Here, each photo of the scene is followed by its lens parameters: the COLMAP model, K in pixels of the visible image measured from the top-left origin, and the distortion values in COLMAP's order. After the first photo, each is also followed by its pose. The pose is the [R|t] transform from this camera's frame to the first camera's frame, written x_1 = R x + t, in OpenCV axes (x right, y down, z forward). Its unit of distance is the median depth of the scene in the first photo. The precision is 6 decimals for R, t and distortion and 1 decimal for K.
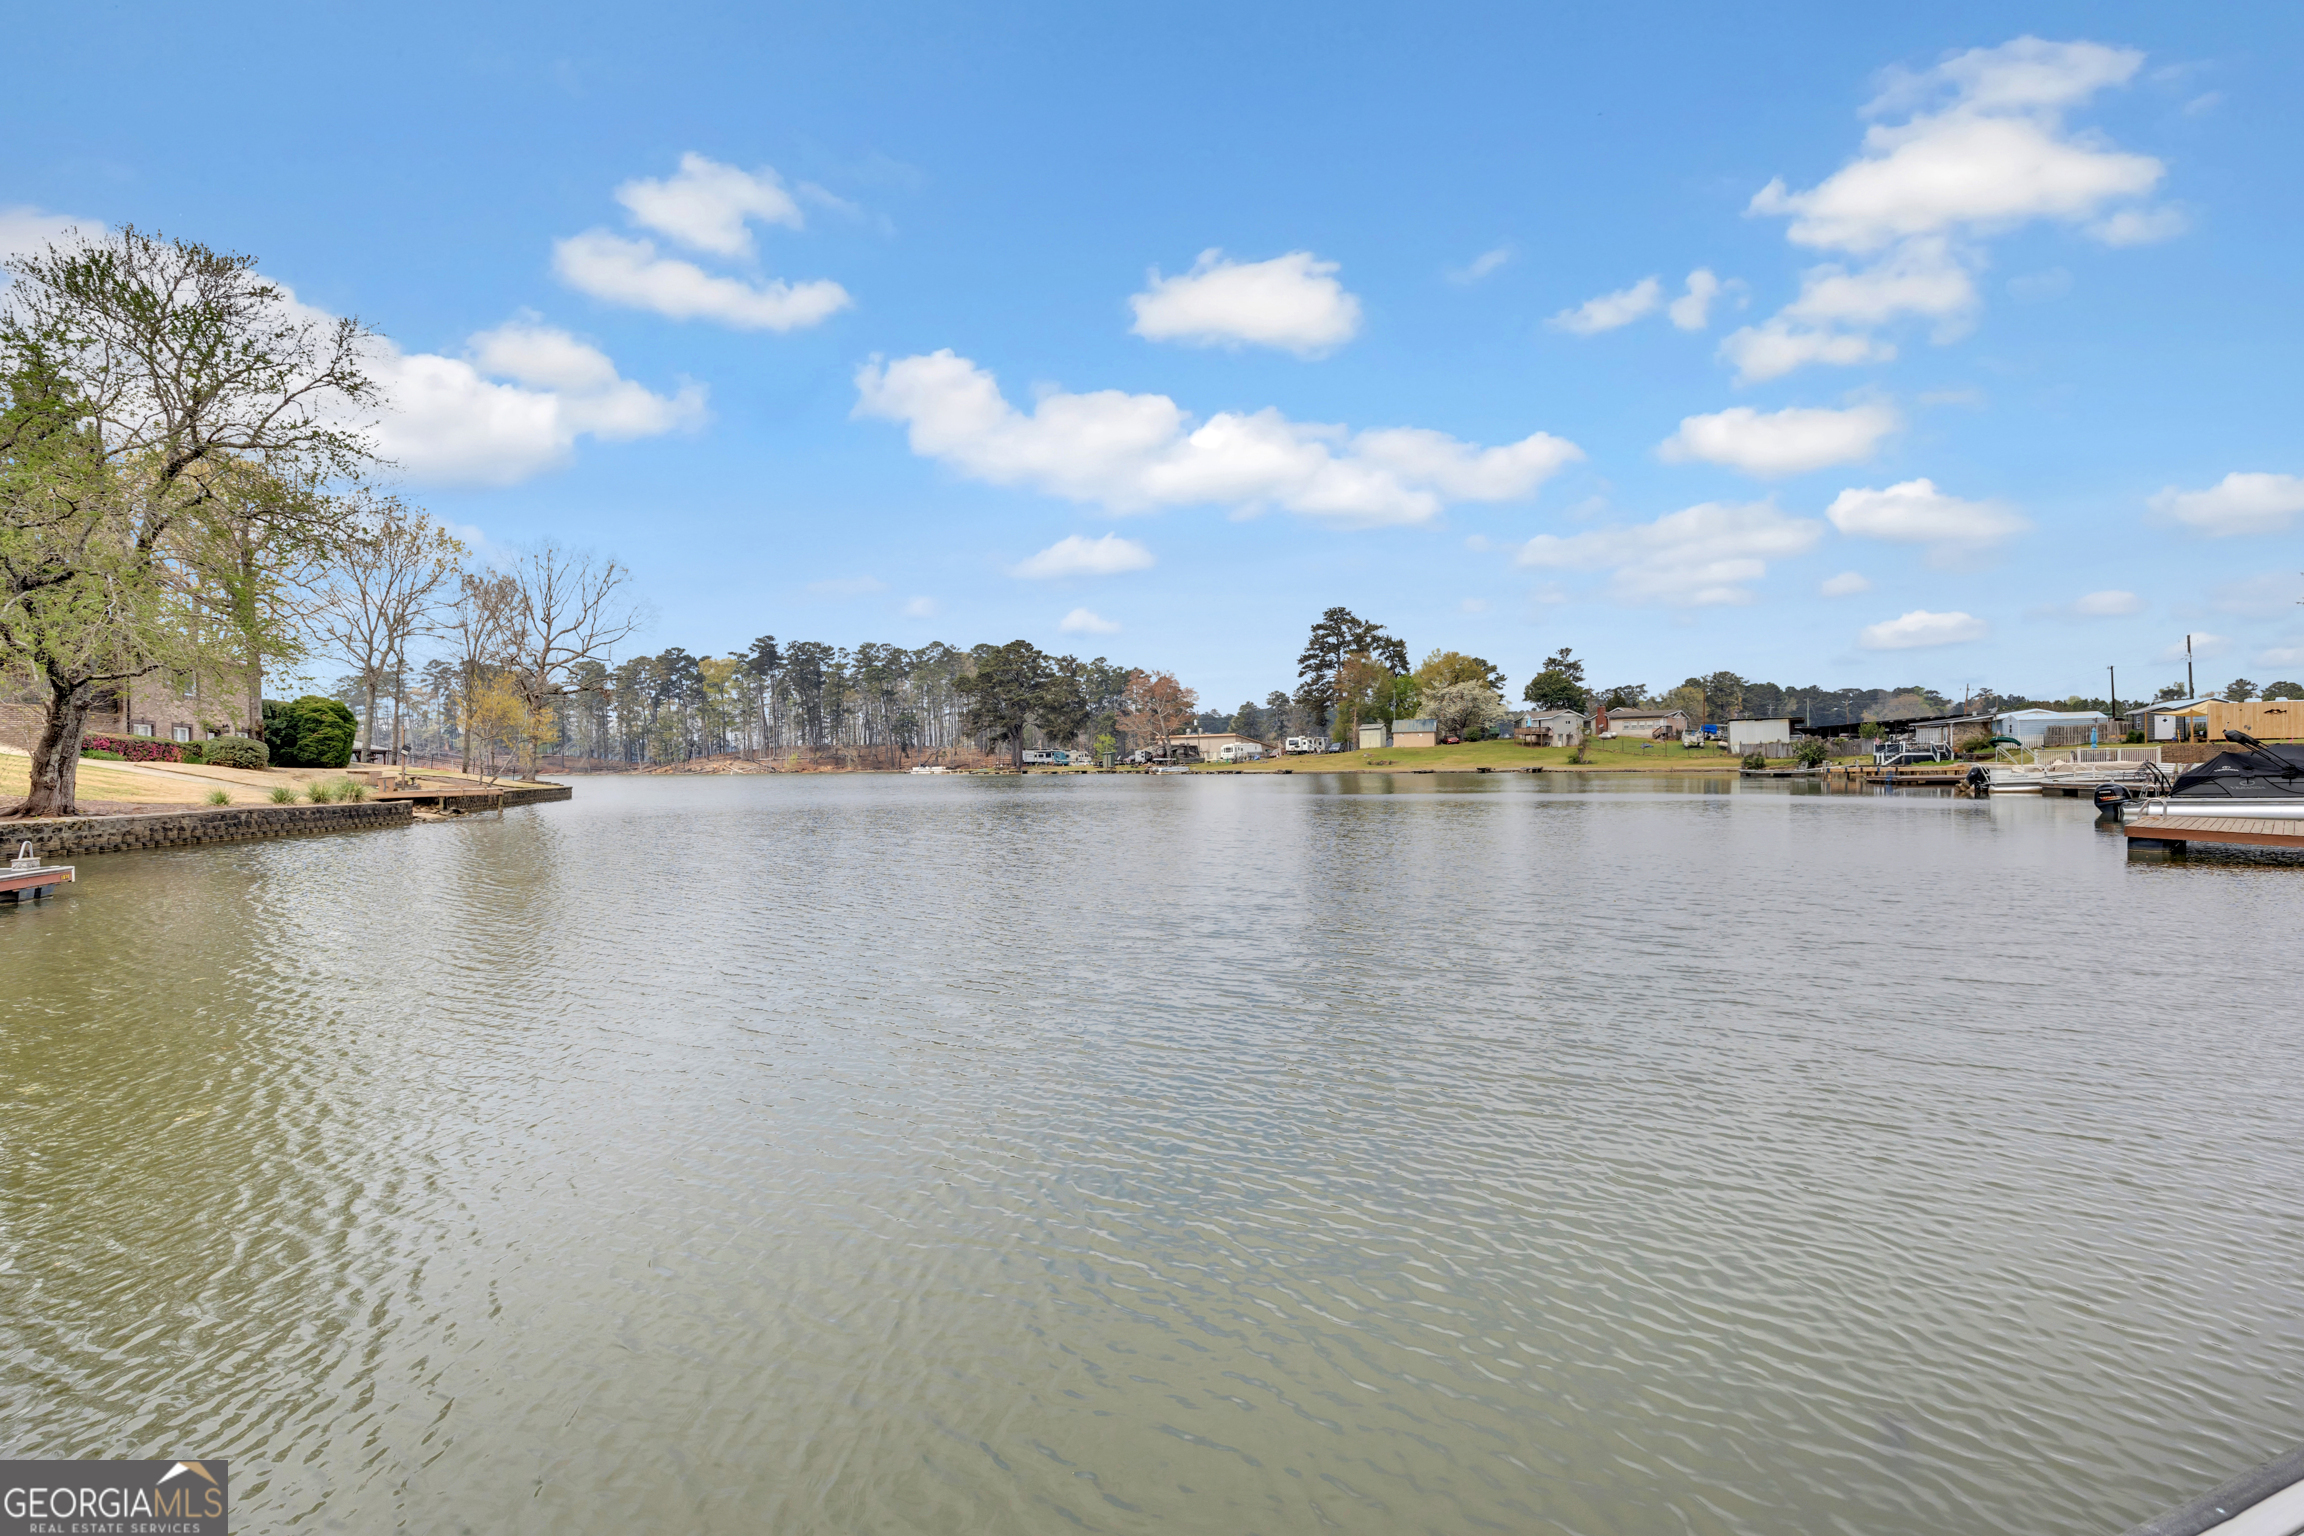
lens RADIAL K [[1022.8, 0, 1153.5], [0, 1022.8, 762.0], [0, 0, 1]] dist [-0.014512, 0.001683]
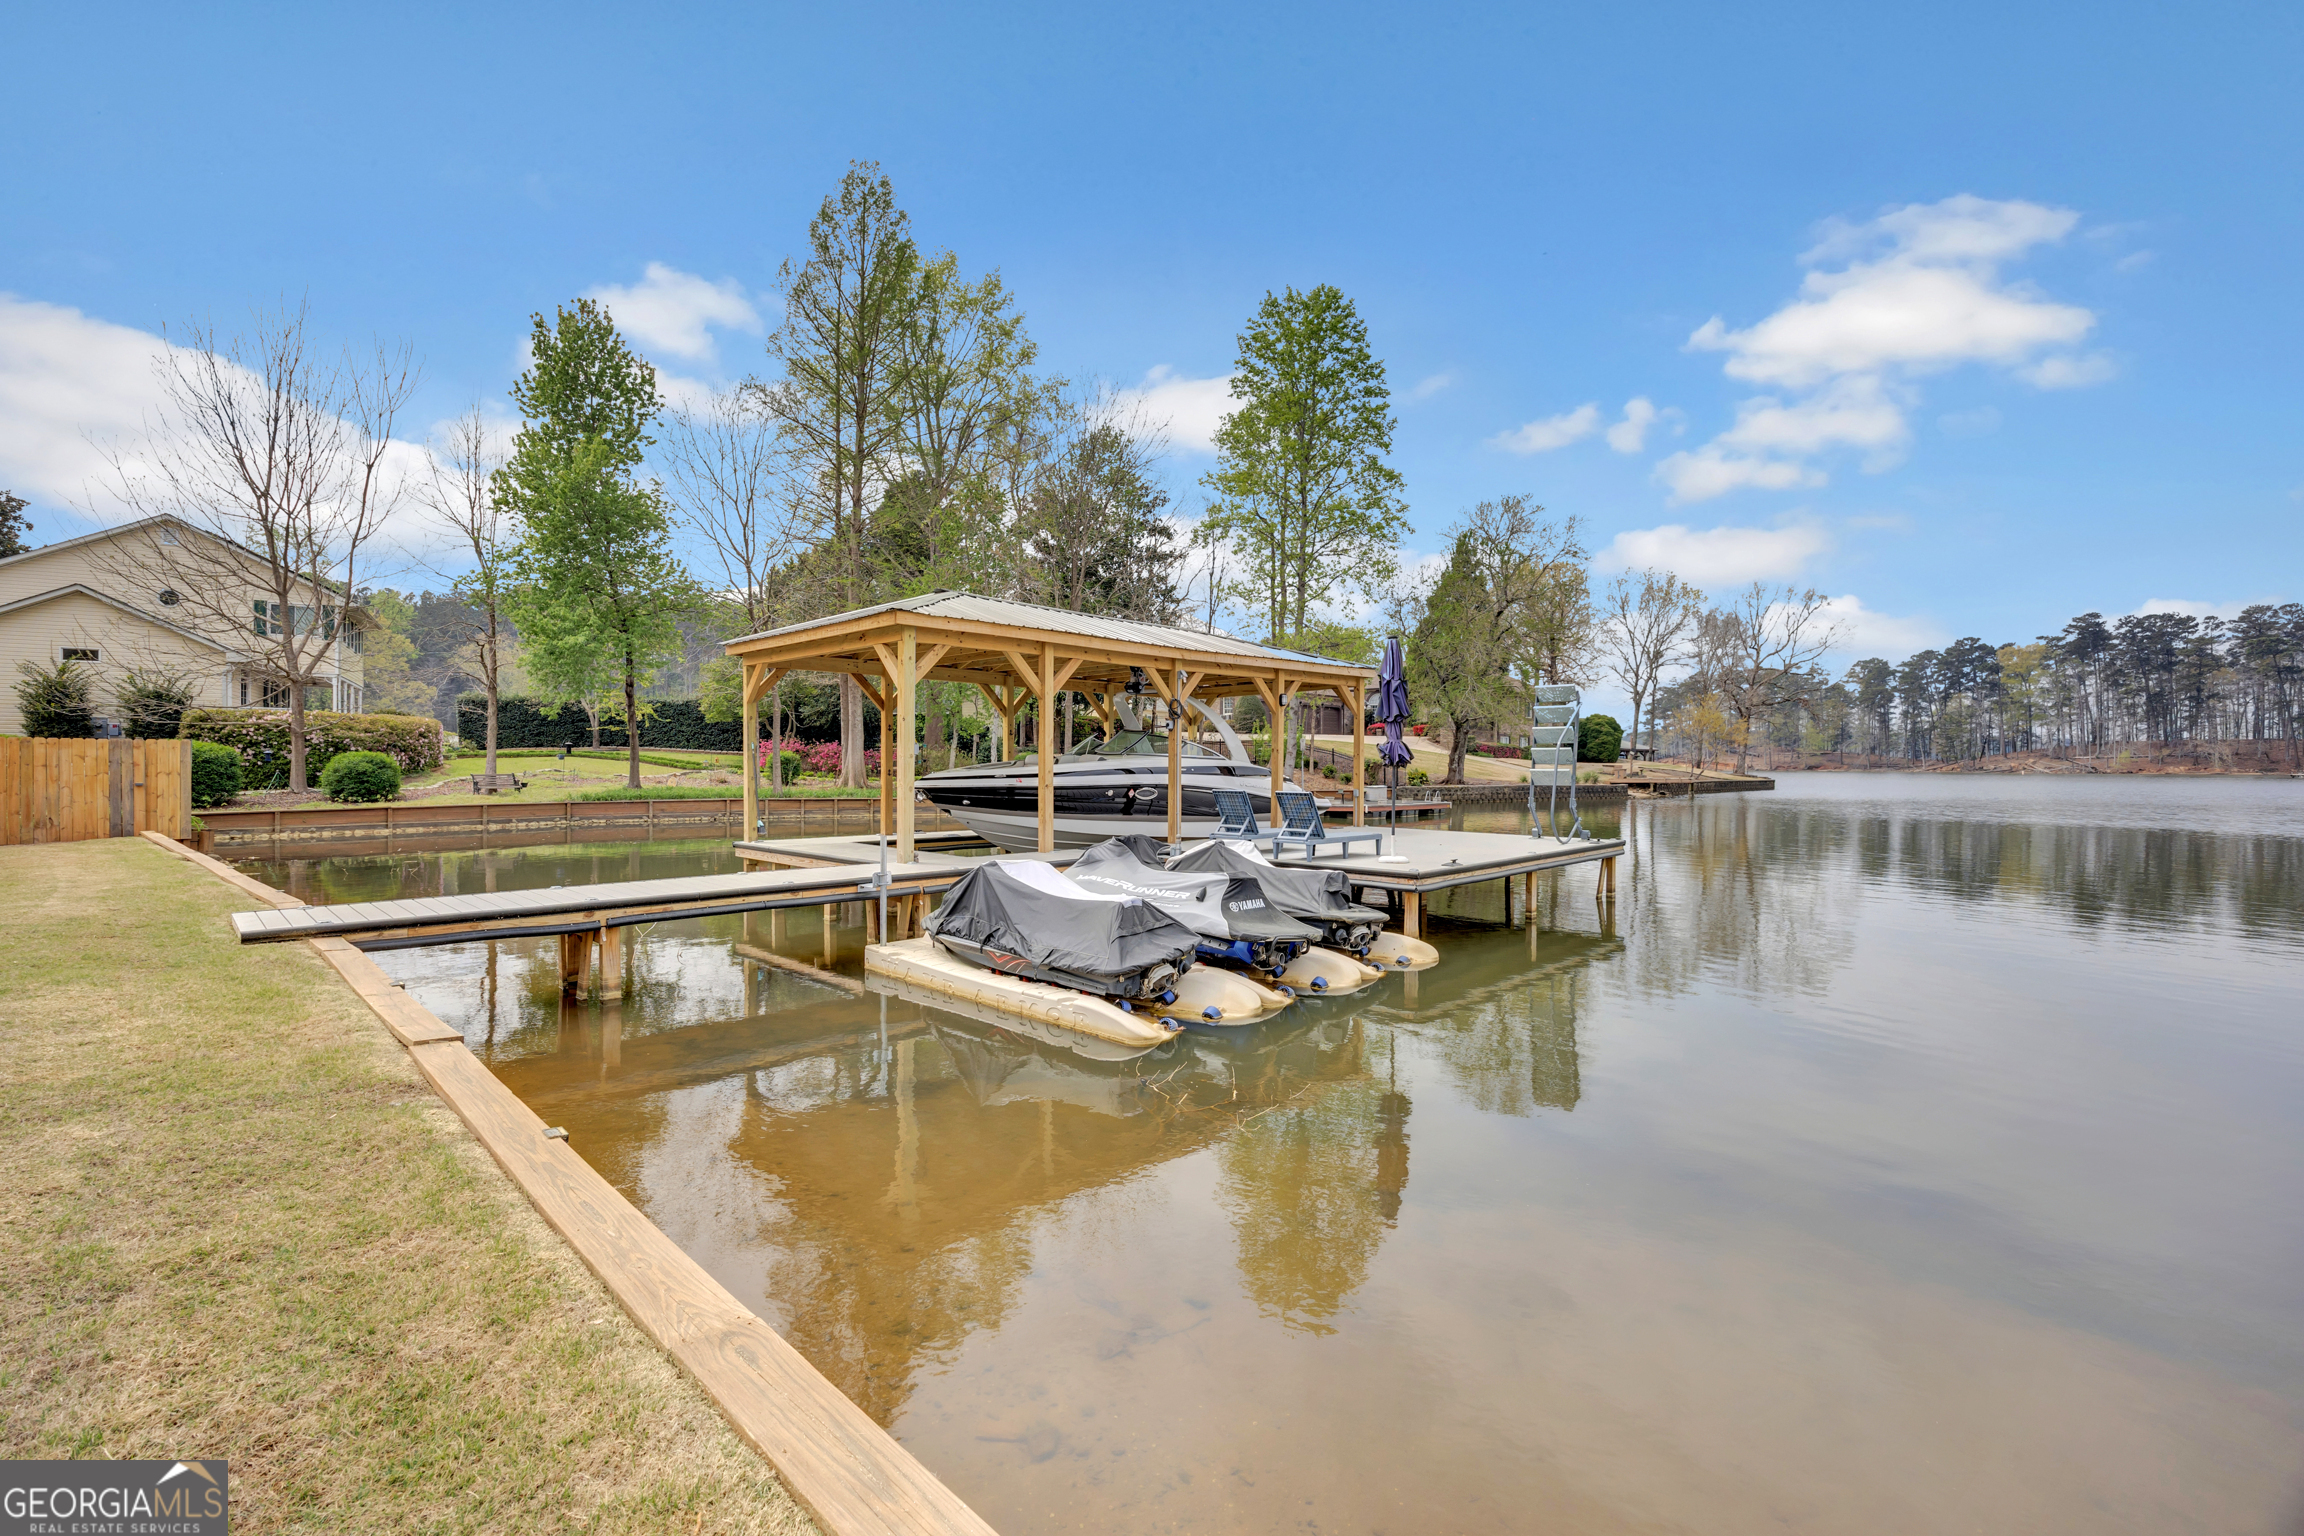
lens RADIAL K [[1022.8, 0, 1162.5], [0, 1022.8, 751.4], [0, 0, 1]] dist [-0.014512, 0.001683]
pose [[0.413647, 0.004513, -0.910426, 0.088525], [-0.009677, 0.999953, 0.000560, -0.001531], [0.910386, 0.008578, 0.413671, -0.065931]]
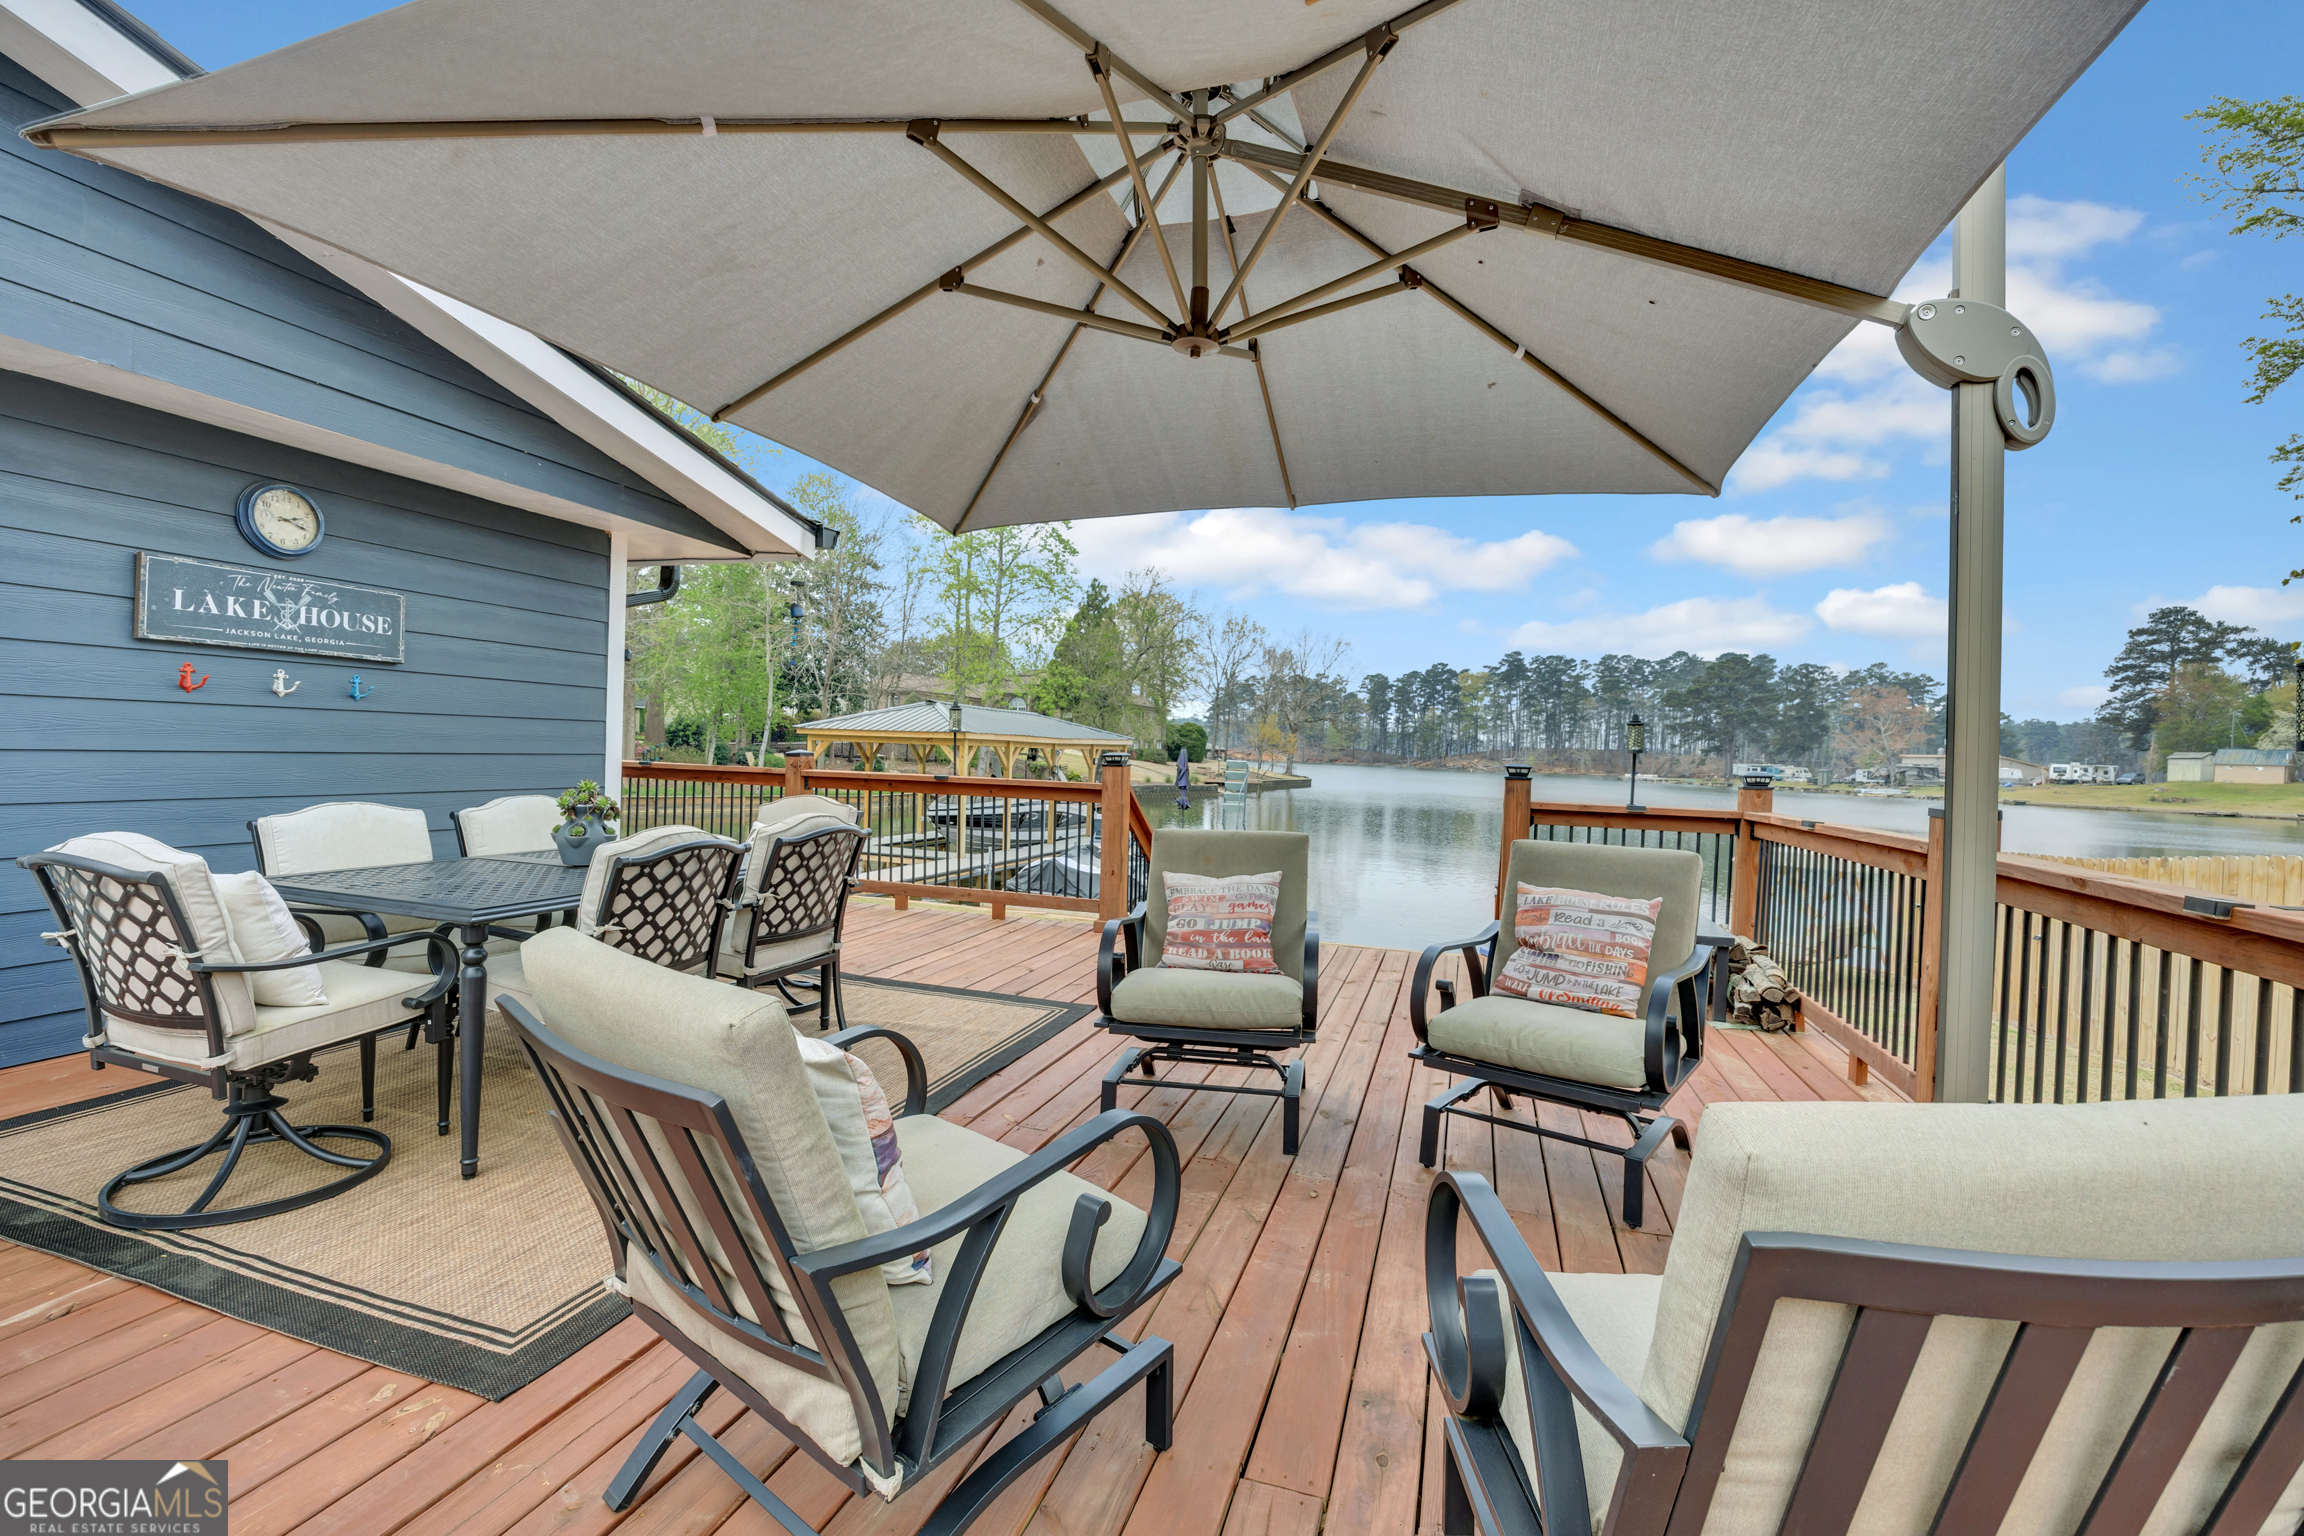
lens RADIAL K [[1022.8, 0, 1163.3], [0, 1022.8, 739.1], [0, 0, 1]] dist [-0.014512, 0.001683]
pose [[0.739064, 0.032100, -0.672870, 0.130110], [-0.043219, 0.999066, 0.000191, -0.010813], [0.672247, 0.028940, 0.739761, -0.137810]]
